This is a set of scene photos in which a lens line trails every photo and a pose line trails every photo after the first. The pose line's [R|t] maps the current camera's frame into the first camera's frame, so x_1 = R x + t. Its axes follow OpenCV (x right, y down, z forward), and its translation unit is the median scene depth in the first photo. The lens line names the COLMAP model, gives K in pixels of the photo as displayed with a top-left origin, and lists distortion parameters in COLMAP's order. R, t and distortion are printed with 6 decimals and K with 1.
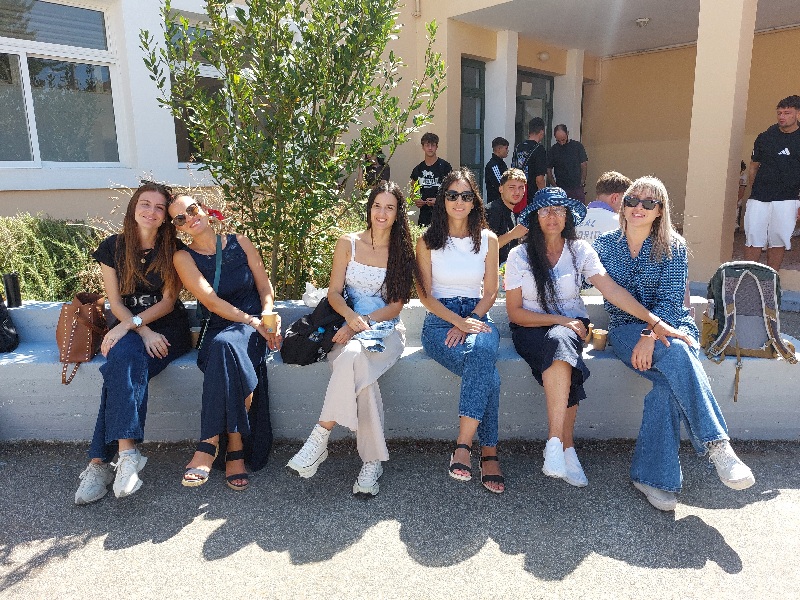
lens RADIAL K [[574.0, 0, 401.8], [0, 574.0, 297.6], [0, 0, 1]] dist [-0.000474, 0.000397]
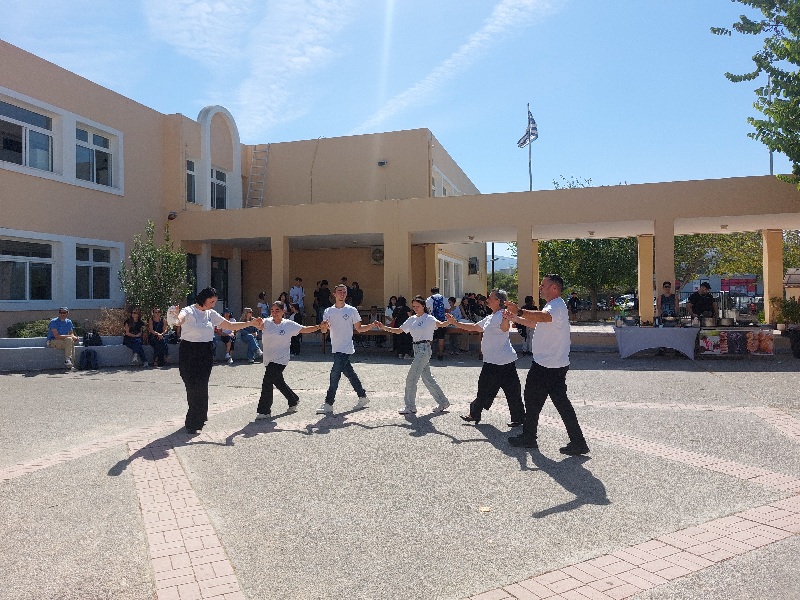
lens RADIAL K [[574.0, 0, 401.8], [0, 574.0, 297.6], [0, 0, 1]] dist [-0.000474, 0.000397]
pose [[0.863569, -0.015671, 0.503986, -0.647733], [0.117696, 0.978172, -0.171254, 0.547517], [-0.490301, 0.207207, 0.846564, -2.795848]]
